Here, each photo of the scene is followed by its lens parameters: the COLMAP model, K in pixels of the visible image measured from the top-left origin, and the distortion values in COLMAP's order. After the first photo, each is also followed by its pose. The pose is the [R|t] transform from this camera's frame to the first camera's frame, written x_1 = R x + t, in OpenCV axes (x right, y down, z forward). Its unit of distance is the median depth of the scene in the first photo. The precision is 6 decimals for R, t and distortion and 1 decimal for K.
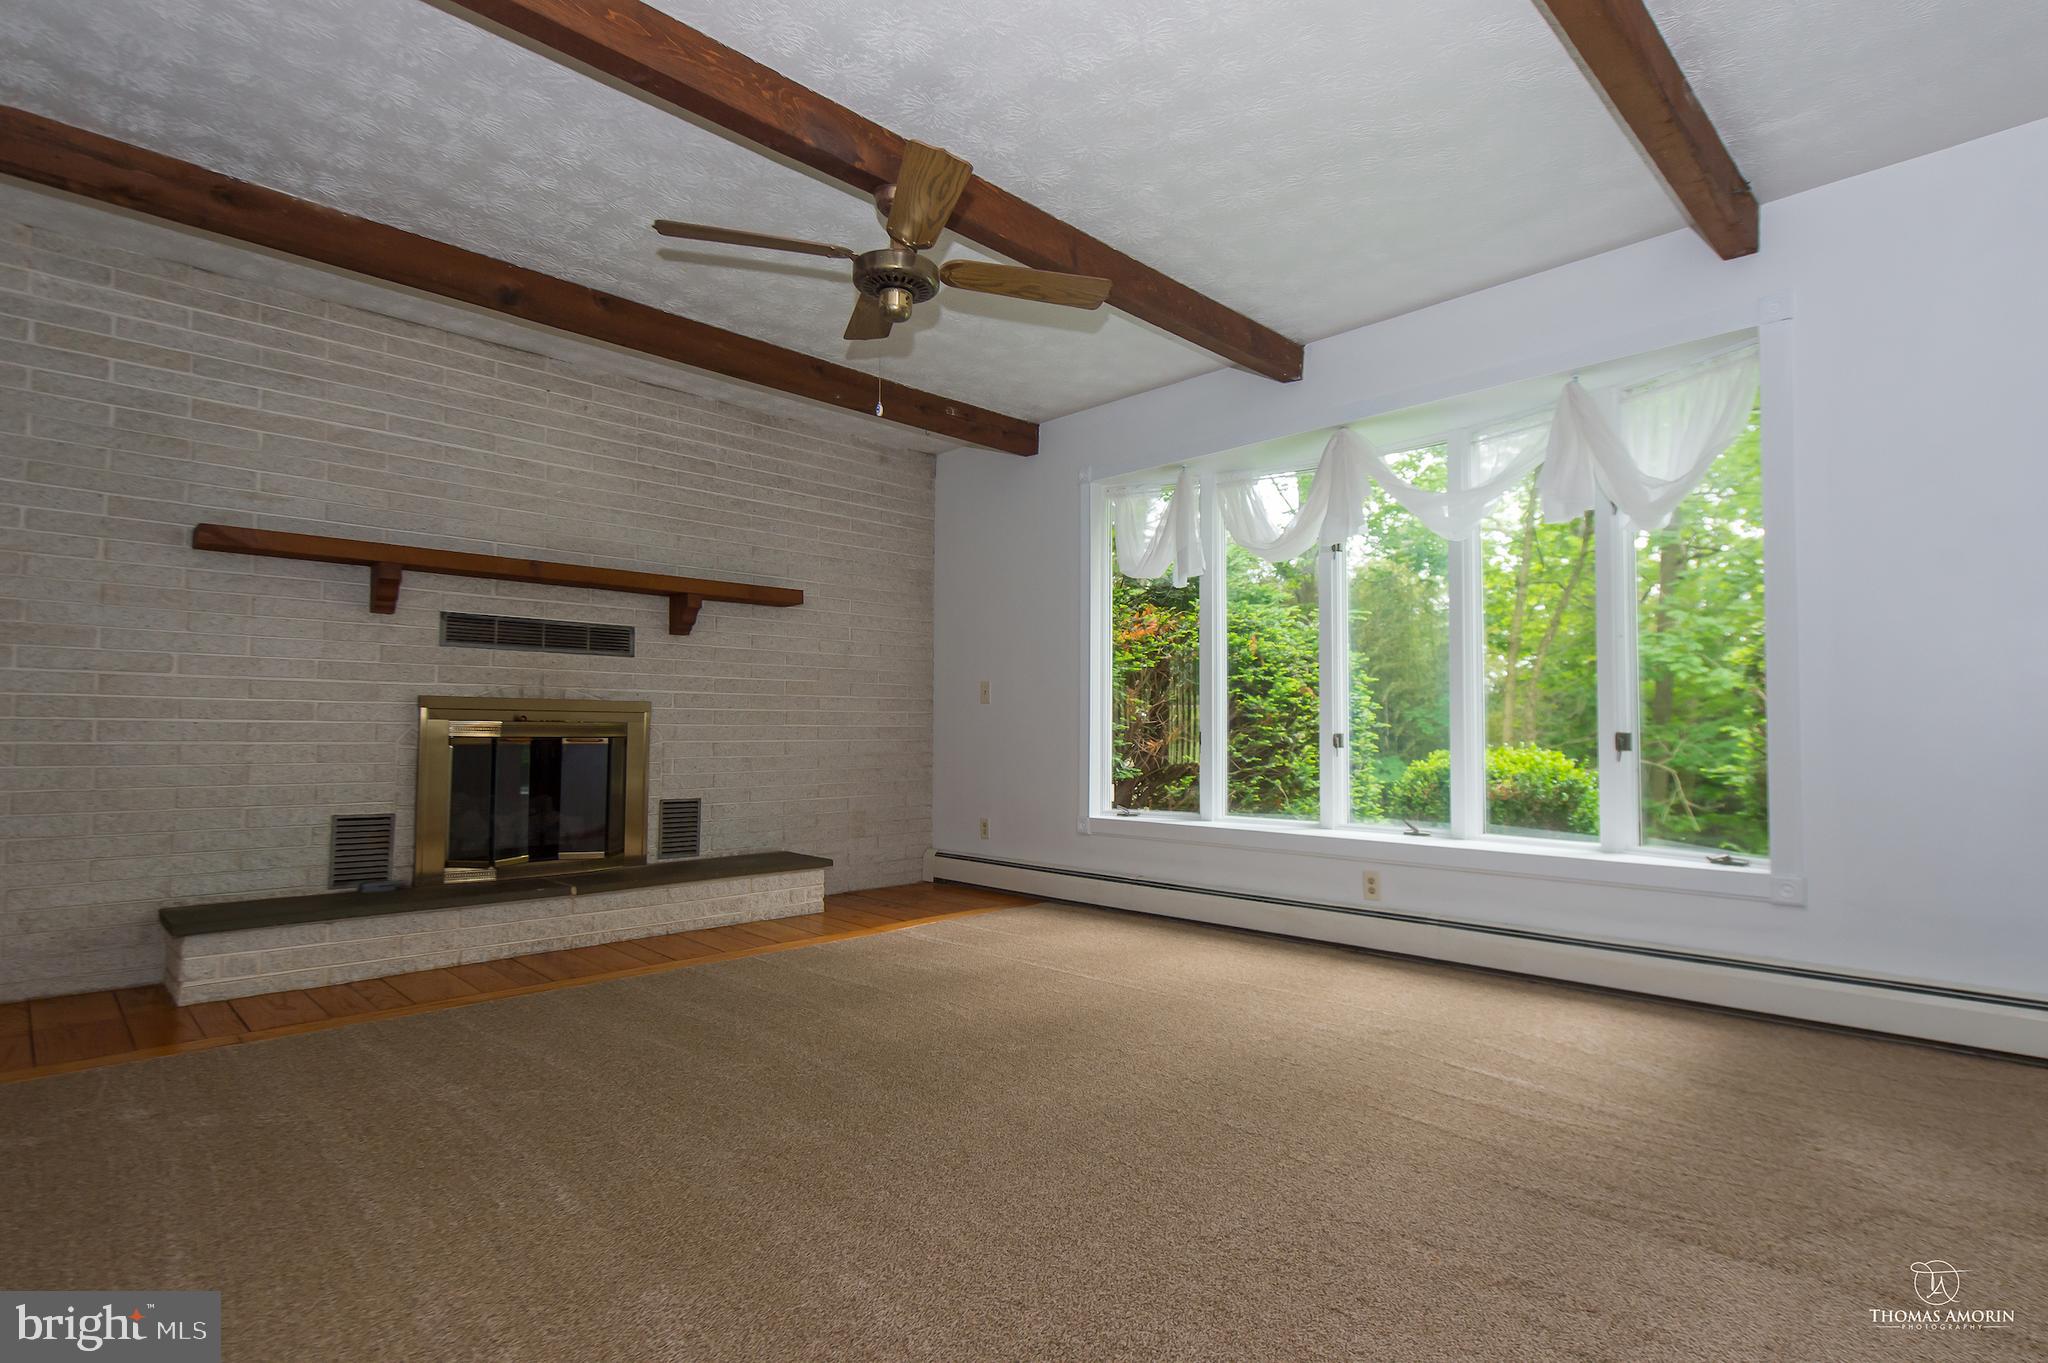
lens RADIAL K [[996.4, 0, 1034.1], [0, 996.4, 693.1], [0, 0, 1]] dist [0.019851, -0.007944]
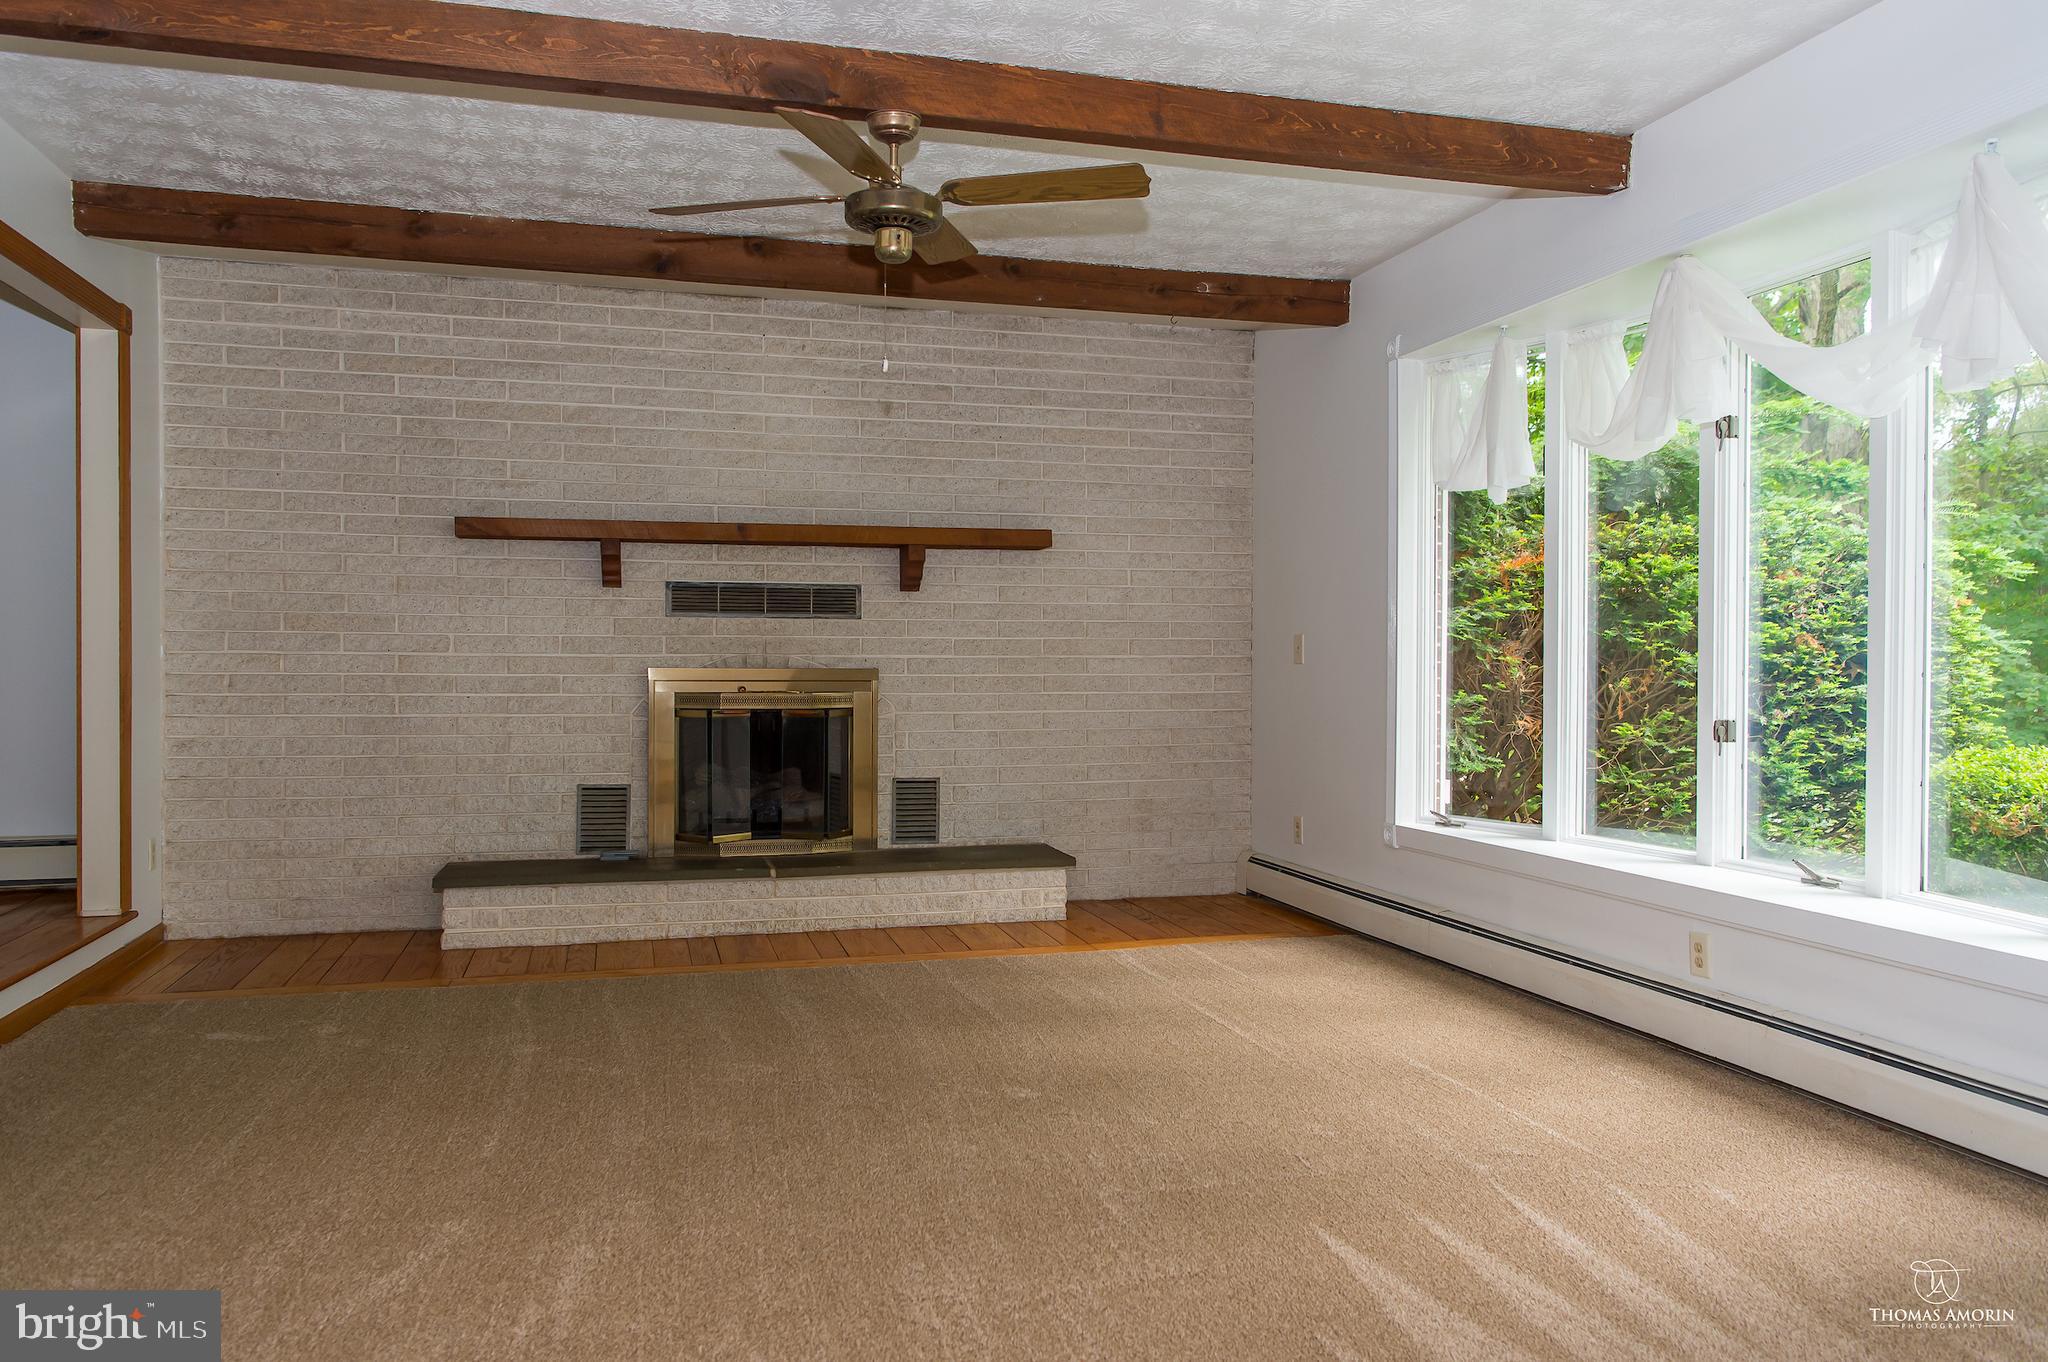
lens RADIAL K [[1416.5, 0, 1024.0], [0, 1416.5, 681.0], [0, 0, 1]] dist [0.027073, -0.035110]
pose [[0.863969, 0.005290, -0.503517, 0.421325], [0.021319, 0.998664, 0.047074, -0.042556], [0.503093, -0.051405, 0.862702, -0.030499]]
